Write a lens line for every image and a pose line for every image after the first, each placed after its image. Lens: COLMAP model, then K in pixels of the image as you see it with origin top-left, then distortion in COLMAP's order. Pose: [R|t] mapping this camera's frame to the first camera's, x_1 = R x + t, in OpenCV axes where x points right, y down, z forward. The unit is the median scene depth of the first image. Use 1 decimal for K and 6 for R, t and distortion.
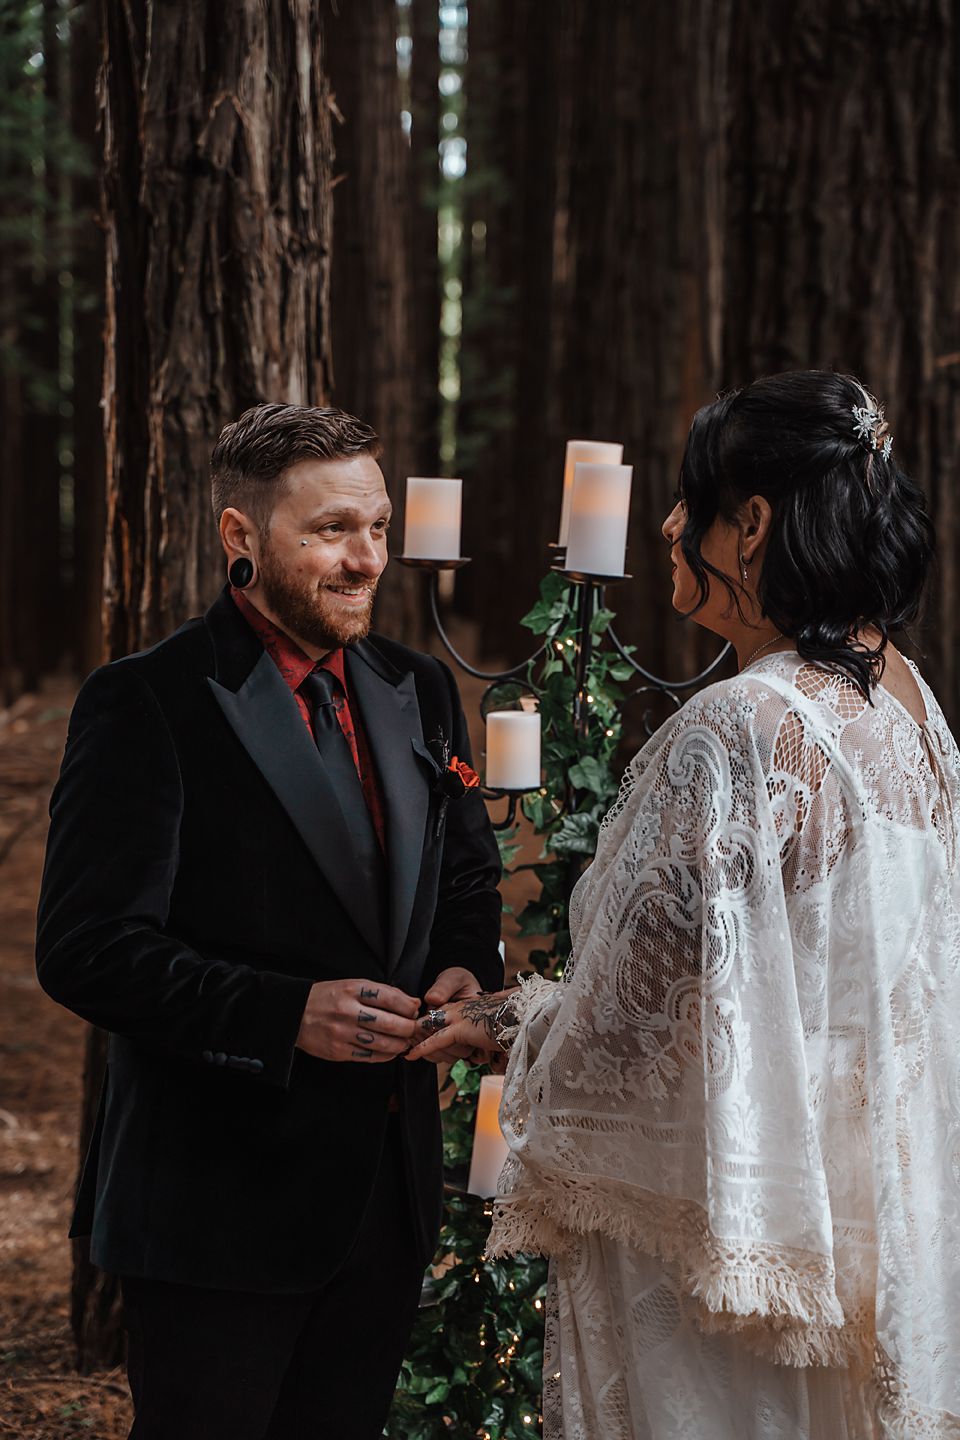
lens RADIAL K [[2801.9, 0, 485.6], [0, 2801.9, 689.5], [0, 0, 1]] dist [0.359564, -0.222868]
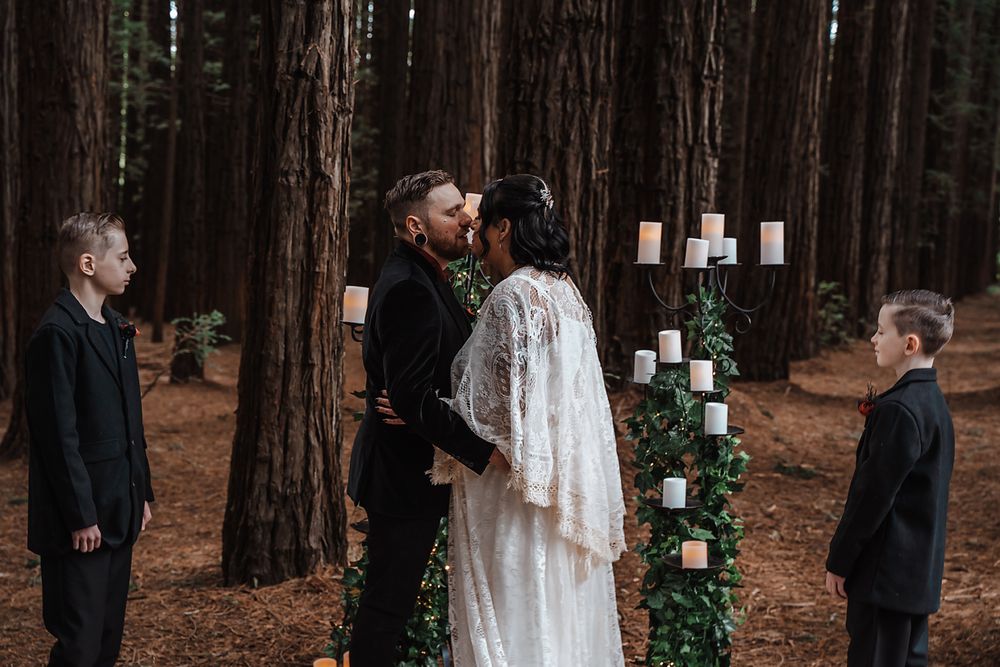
lens RADIAL K [[1446.8, 0, 500.0], [0, 1446.8, 333.5], [0, 0, 1]] dist [0.112562, 0.068099]
pose [[0.994171, 0.030894, 0.103291, -0.053698], [-0.030766, 0.999523, -0.002835, 0.029853], [-0.103330, -0.000360, 0.994647, -0.219048]]
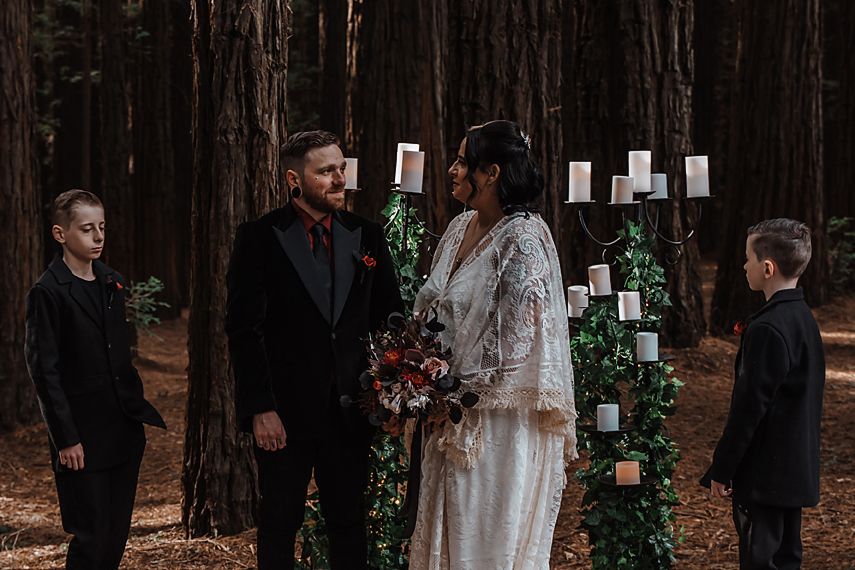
lens RADIAL K [[1713.7, 0, 332.1], [0, 1713.7, 310.5], [0, 0, 1]] dist [0.058150, -0.018639]
pose [[0.999689, -0.012955, 0.021309, -0.051975], [0.012906, 0.999914, 0.002419, 0.047626], [-0.021338, -0.002143, 0.999770, -0.451353]]
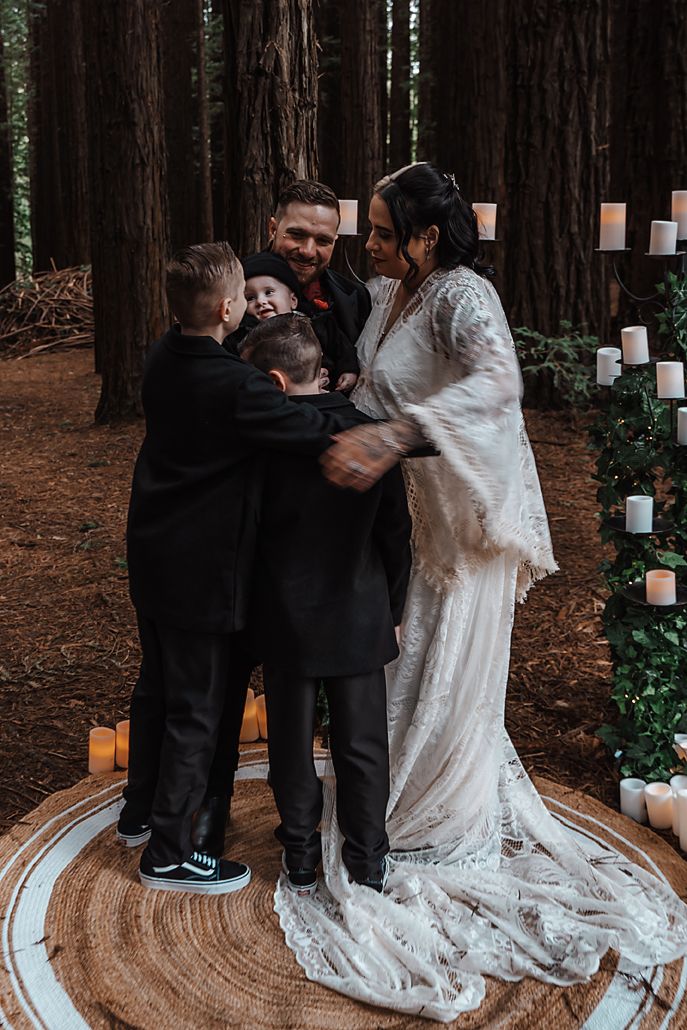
lens RADIAL K [[1163.1, 0, 228.9], [0, 1163.1, 377.1], [0, 0, 1]] dist [-0.086464, 0.030005]
pose [[0.985354, 0.003135, -0.170491, 0.038845], [0.009395, 0.997314, 0.072636, 0.000343], [0.170261, -0.073174, 0.982678, 0.024144]]
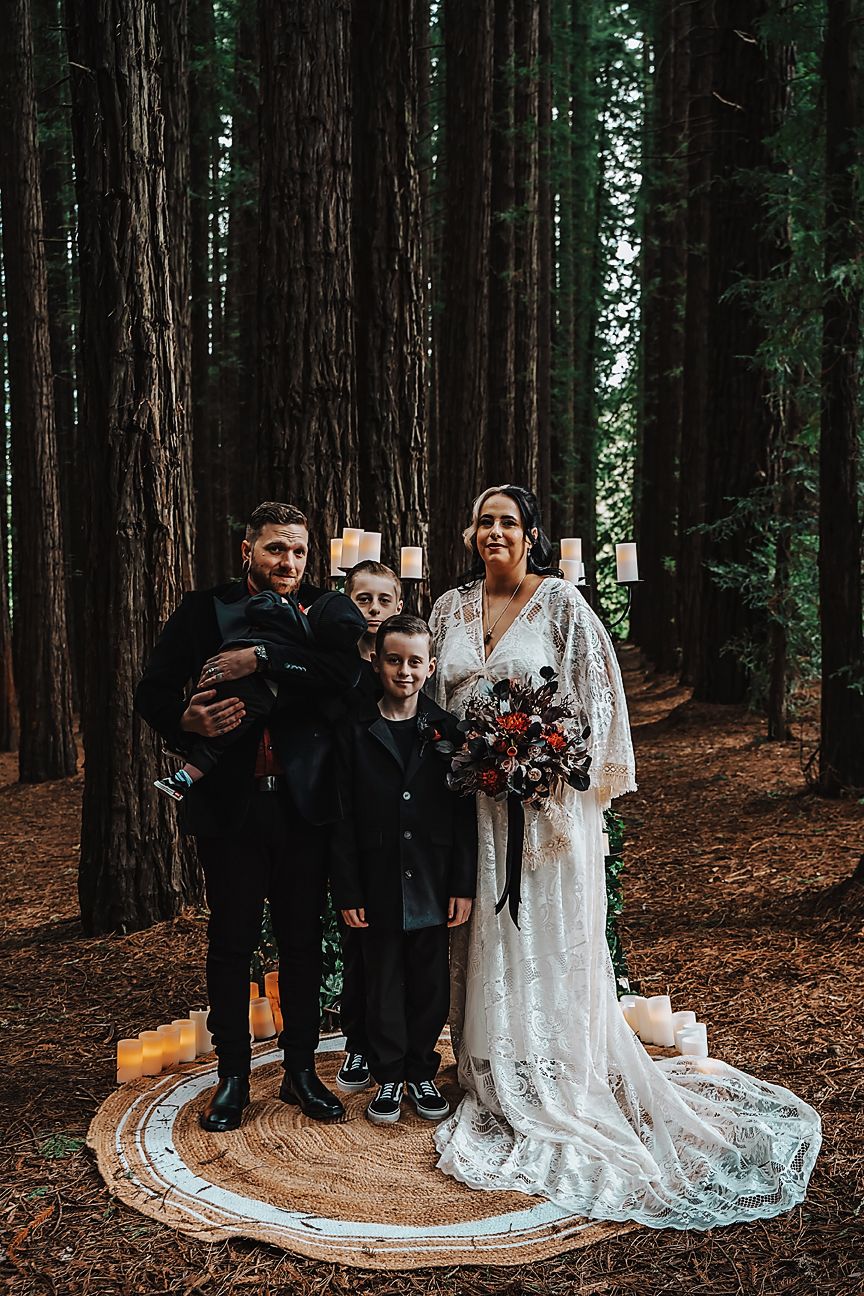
lens RADIAL K [[1348.6, 0, 471.2], [0, 1348.6, 716.2], [0, 0, 1]] dist [-0.042369, 0.005136]
pose [[0.942684, -0.037490, 0.331575, -0.214791], [0.038247, 0.999259, 0.004245, 0.065385], [-0.331488, 0.008680, 0.943419, -0.165016]]
